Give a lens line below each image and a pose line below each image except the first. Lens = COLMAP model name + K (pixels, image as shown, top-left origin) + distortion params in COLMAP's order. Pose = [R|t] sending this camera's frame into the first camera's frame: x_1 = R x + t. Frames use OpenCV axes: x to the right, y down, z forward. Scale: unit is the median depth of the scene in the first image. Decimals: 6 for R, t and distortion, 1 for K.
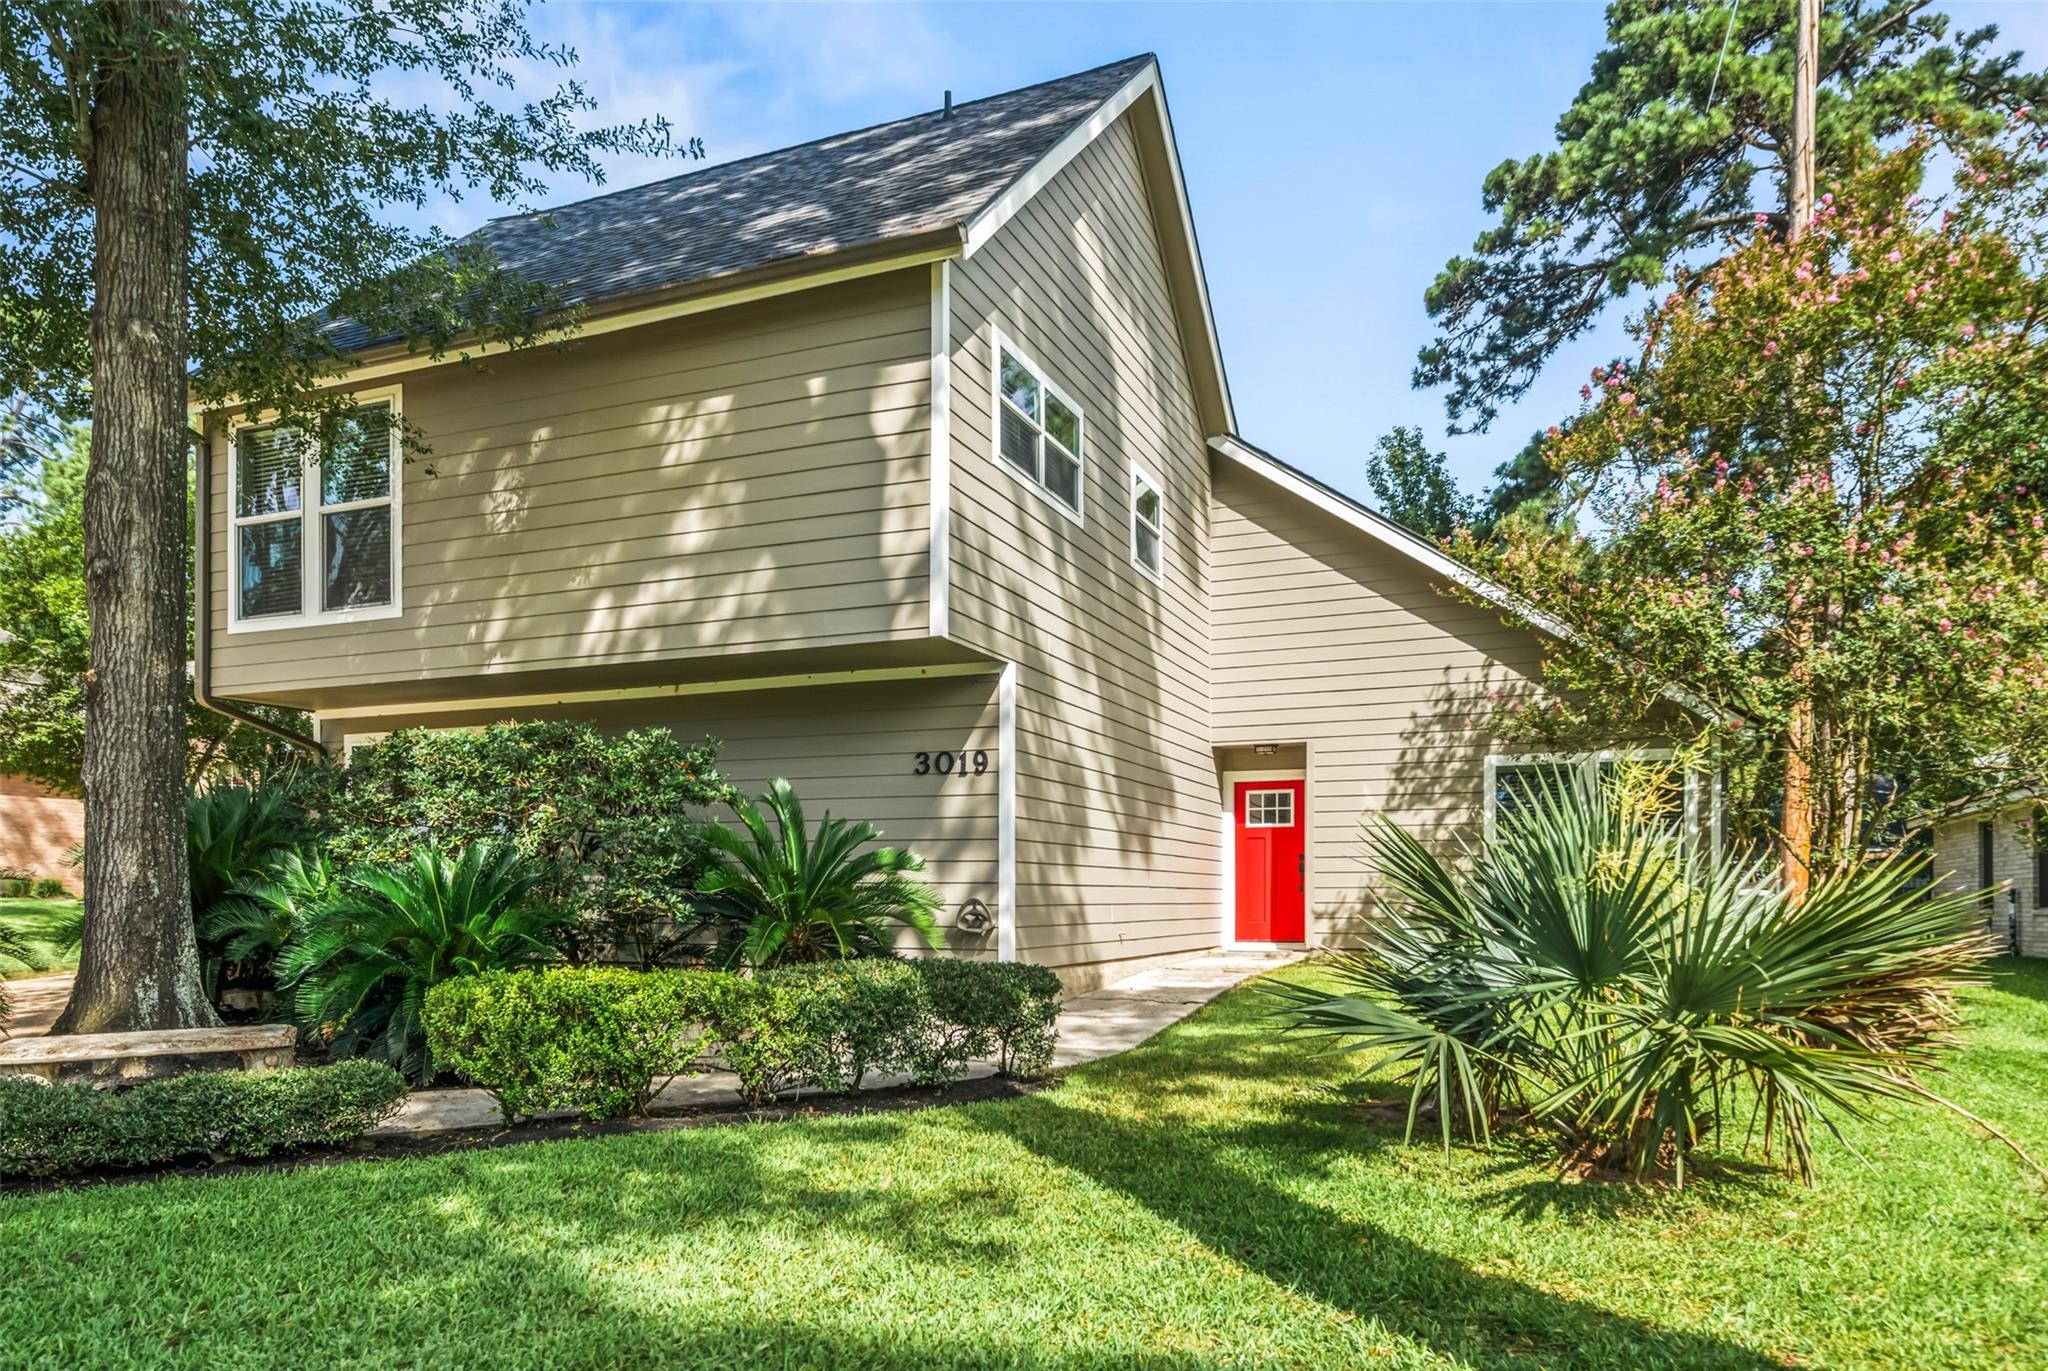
lens RADIAL K [[1282.3, 0, 1018.5], [0, 1282.3, 756.3], [0, 0, 1]] dist [0.004906, 0.002421]
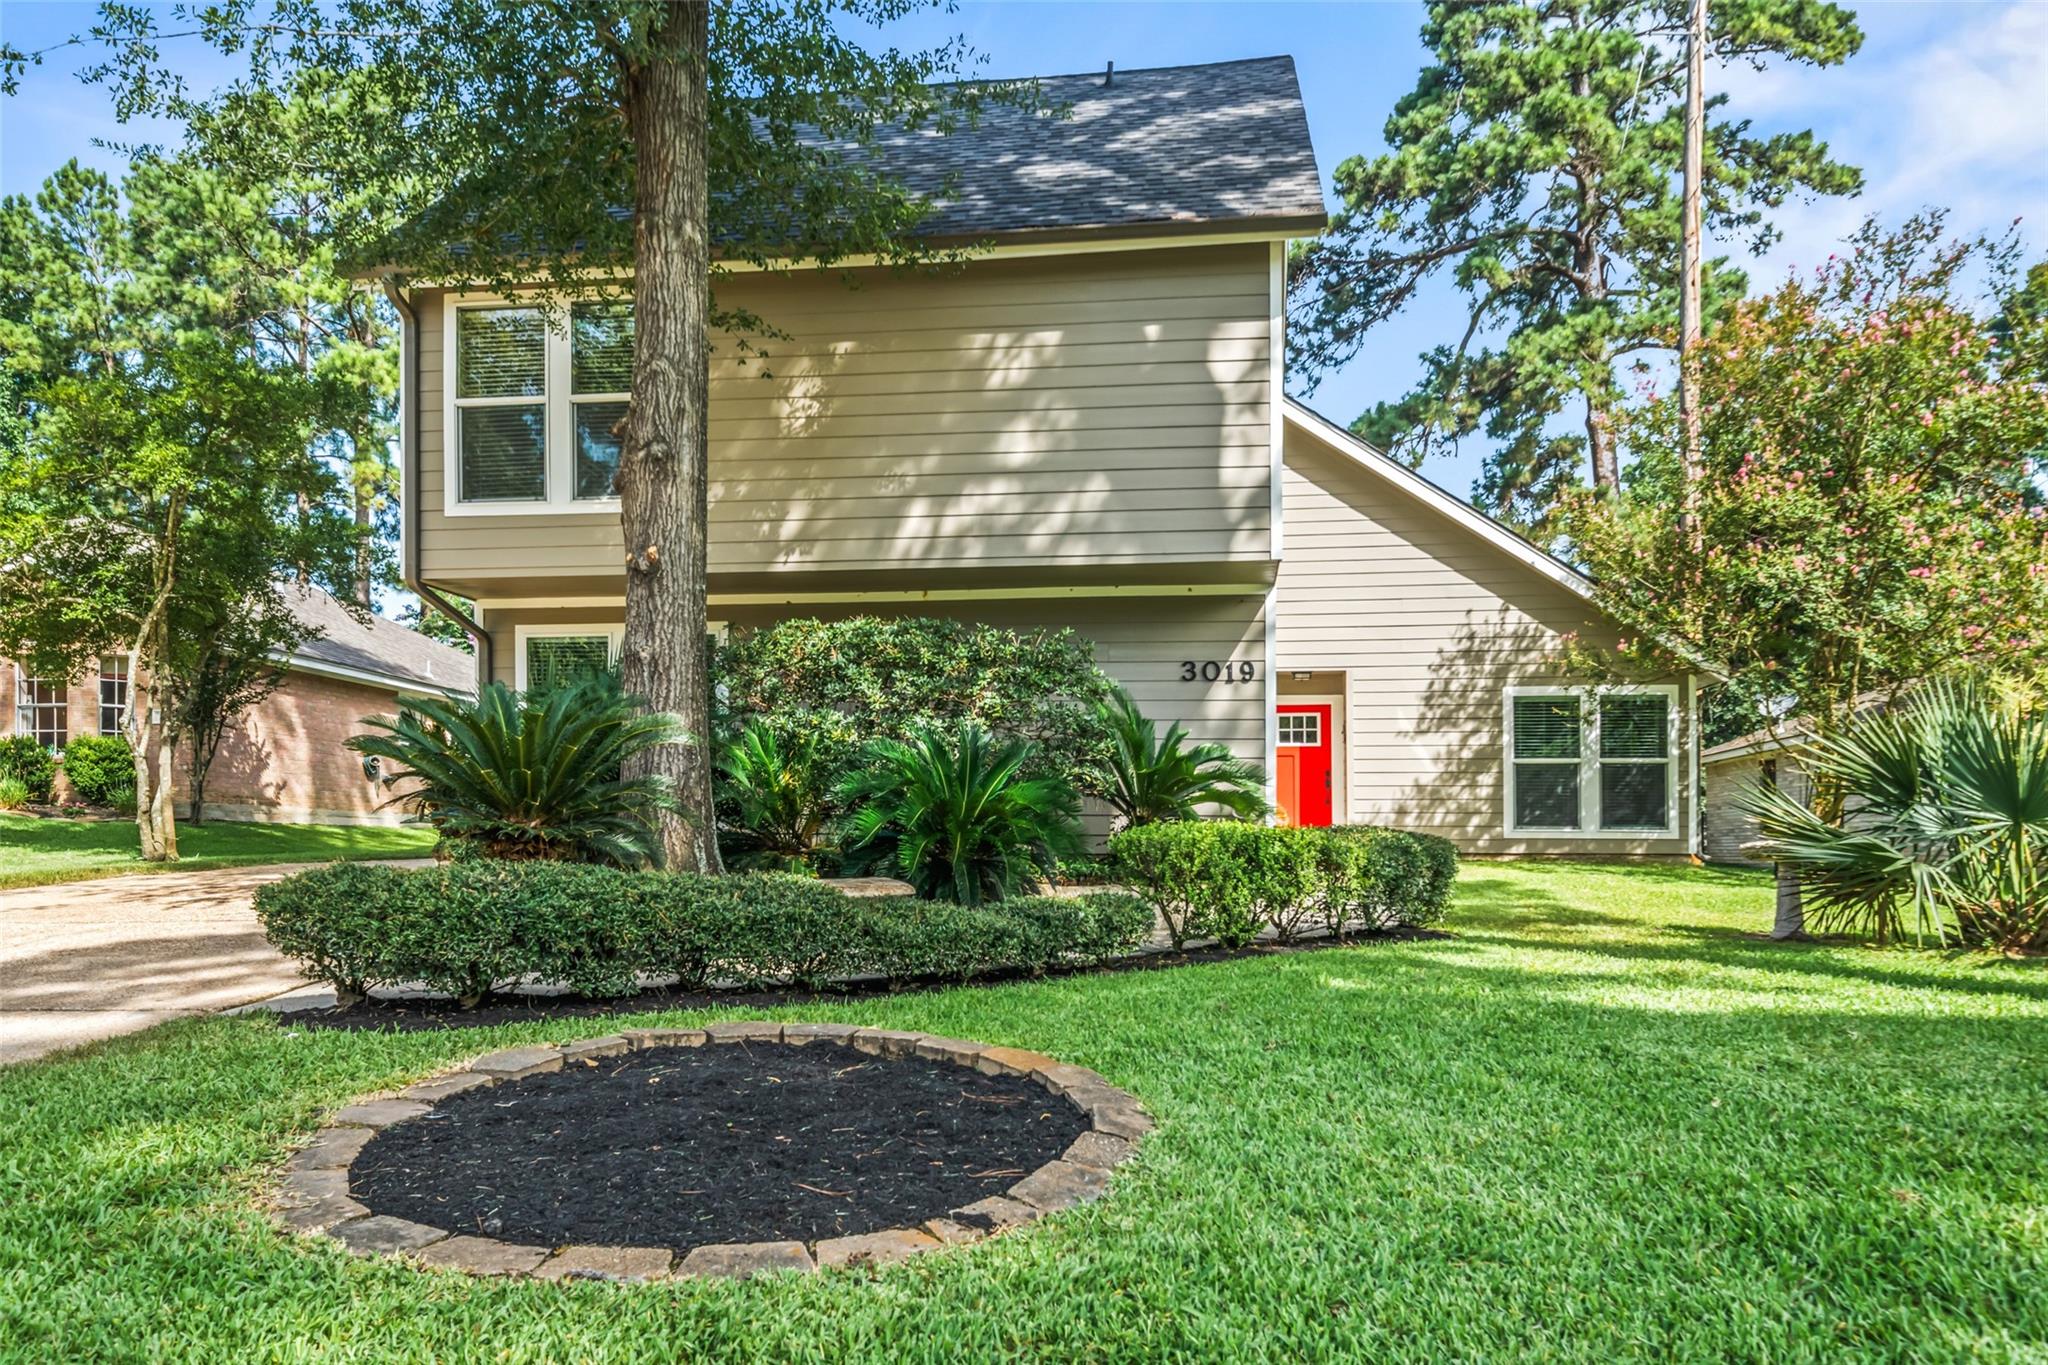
lens RADIAL K [[1333.3, 0, 1024.0], [0, 1333.3, 682.5], [0, 0, 1]] dist [-0.018806, 0.057166]
pose [[0.968939, 0.033520, 0.245017, -0.360575], [-0.031190, 0.999424, -0.013386, 0.025665], [-0.245325, 0.005328, 0.969426, -0.070424]]
